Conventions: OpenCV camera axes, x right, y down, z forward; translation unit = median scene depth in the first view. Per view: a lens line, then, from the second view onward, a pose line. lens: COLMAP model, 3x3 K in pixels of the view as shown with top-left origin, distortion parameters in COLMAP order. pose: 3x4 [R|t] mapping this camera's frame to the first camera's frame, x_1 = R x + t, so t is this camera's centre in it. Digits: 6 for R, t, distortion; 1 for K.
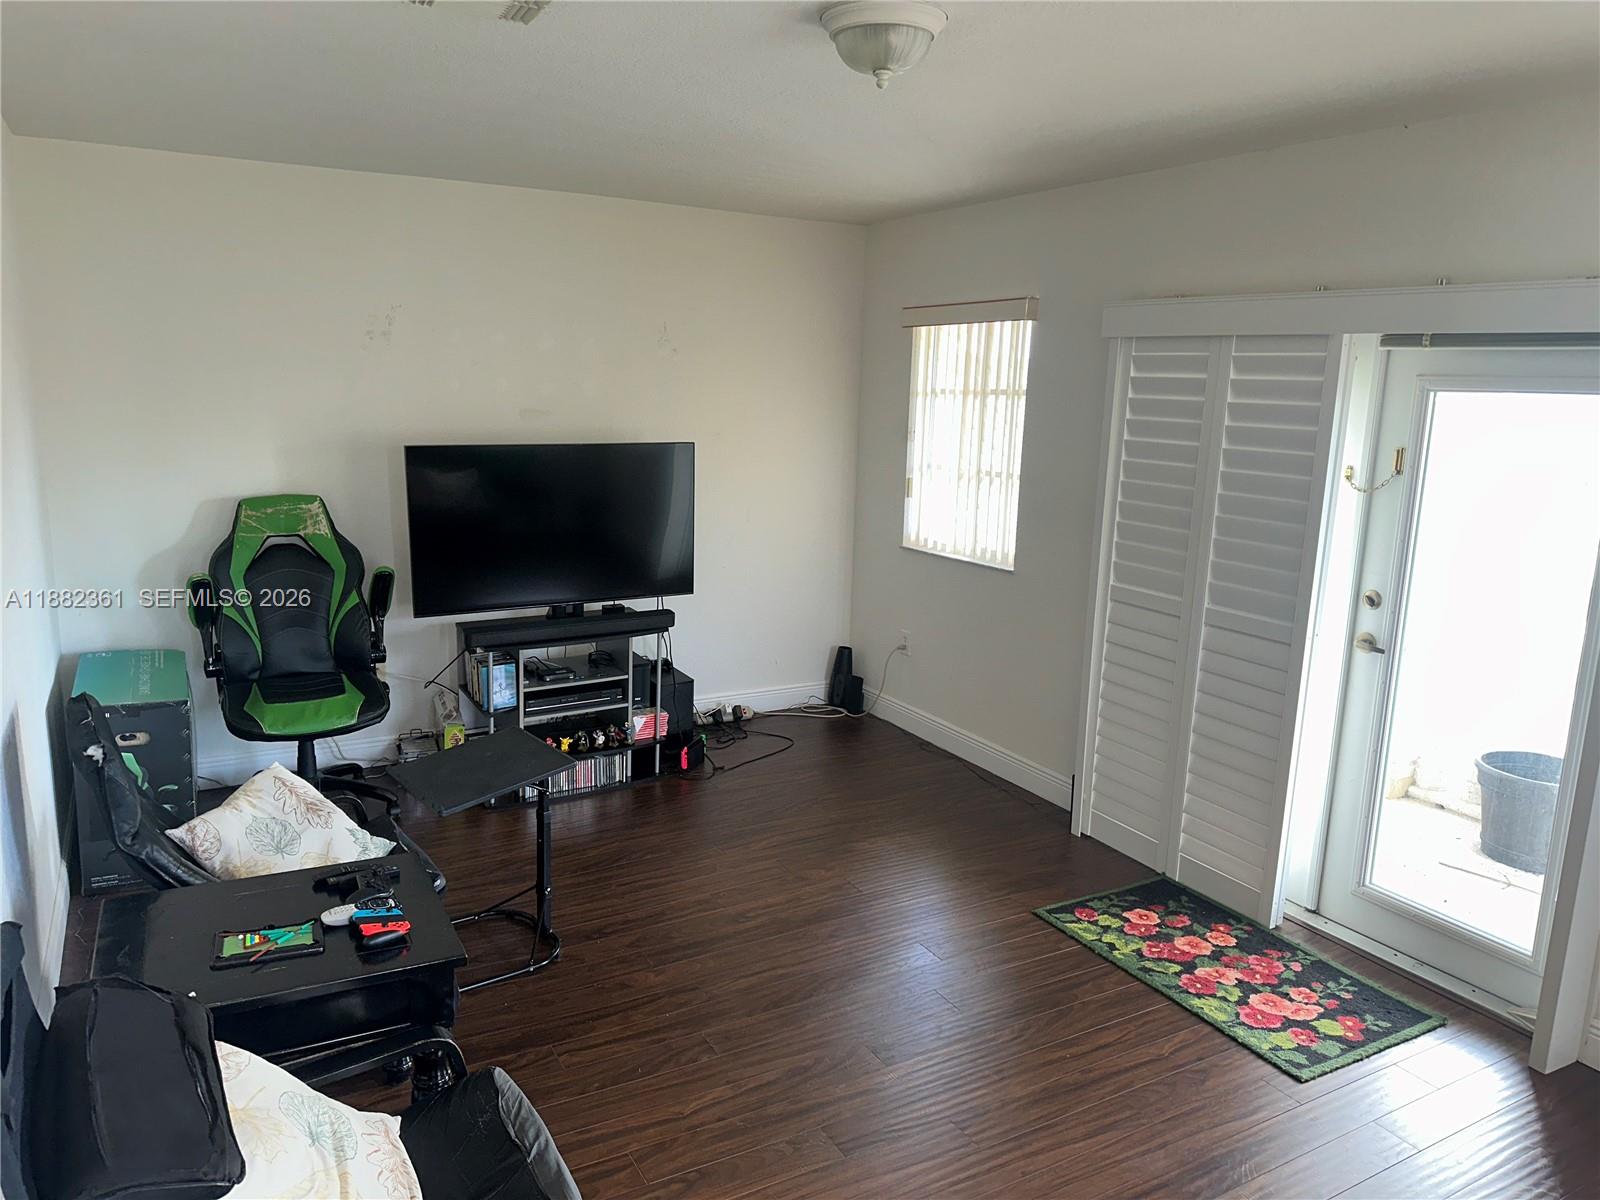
lens RADIAL K [[1127.2, 0, 793.1], [0, 1127.2, 593.3], [0, 0, 1]] dist [0.053526, -0.076130]
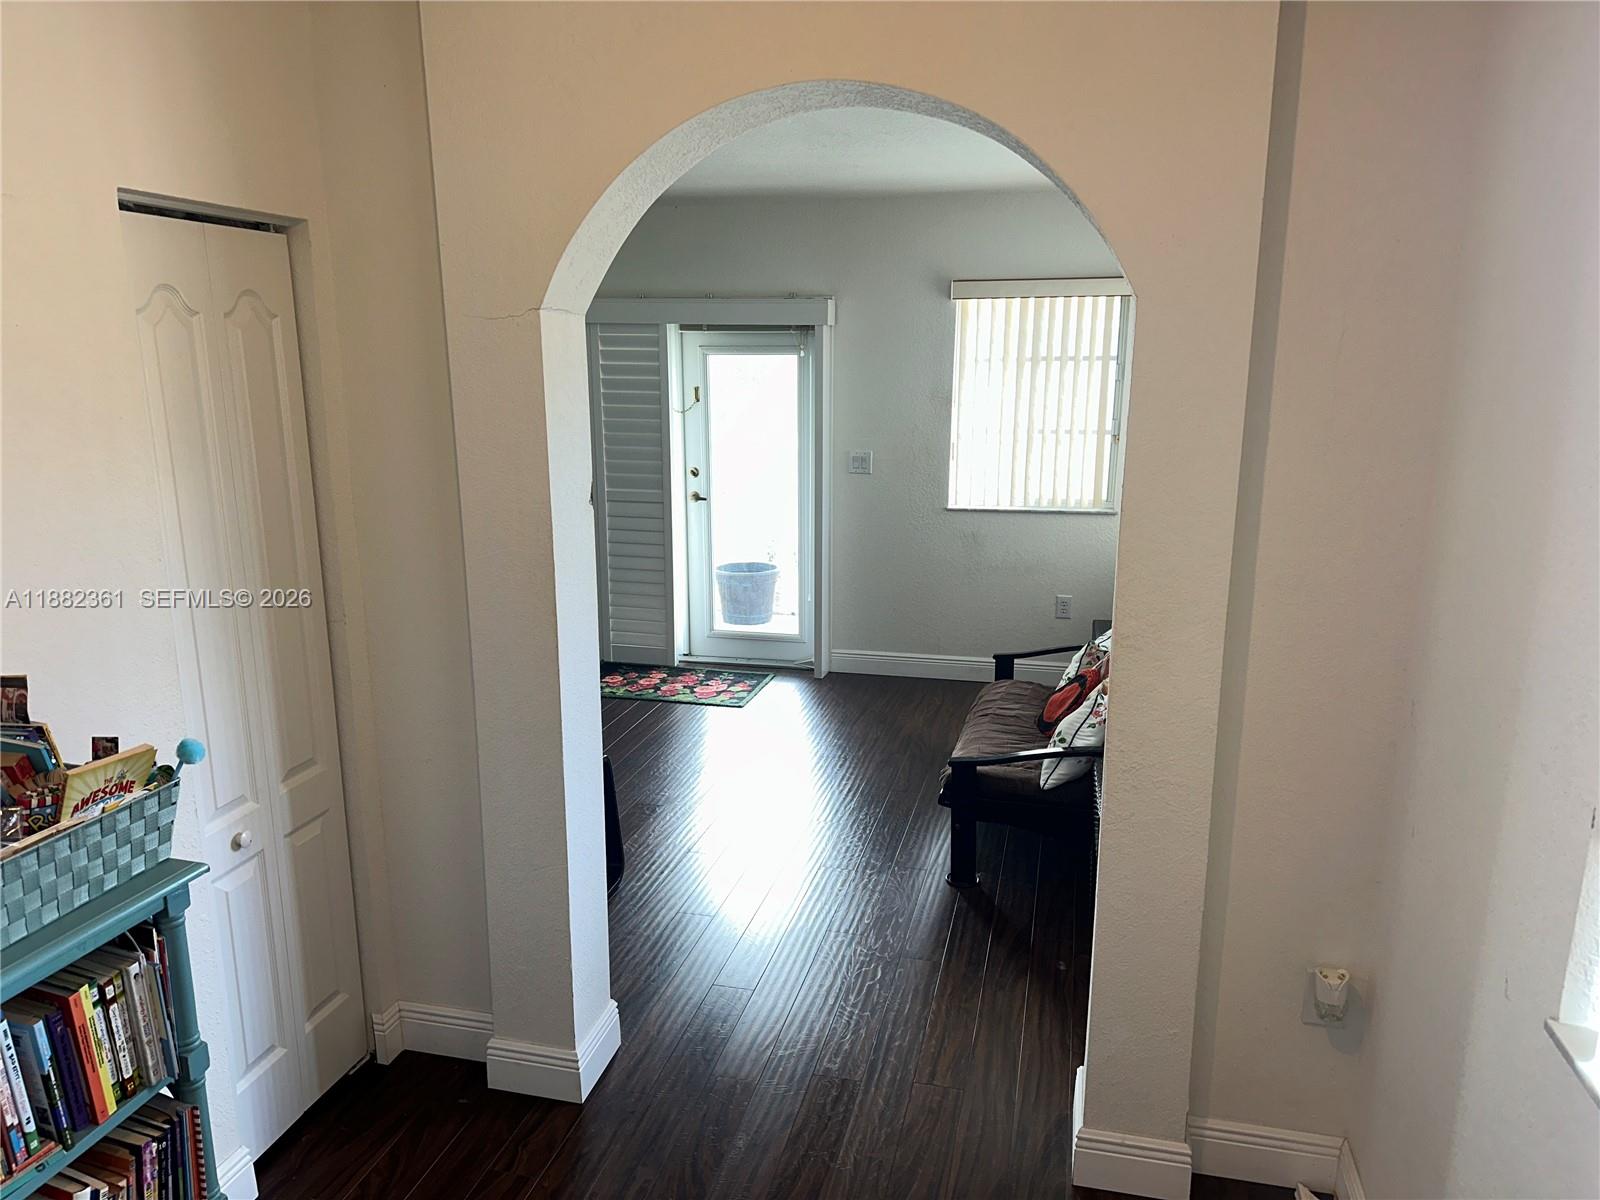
lens RADIAL K [[1127.2, 0, 802.9], [0, 1127.2, 608.1], [0, 0, 1]] dist [0.053526, -0.076130]
pose [[0.678180, -0.180487, 0.712388, -0.721172], [0.154812, 0.982706, 0.101595, 0.065212], [-0.718405, 0.041386, 0.694393, -0.379060]]
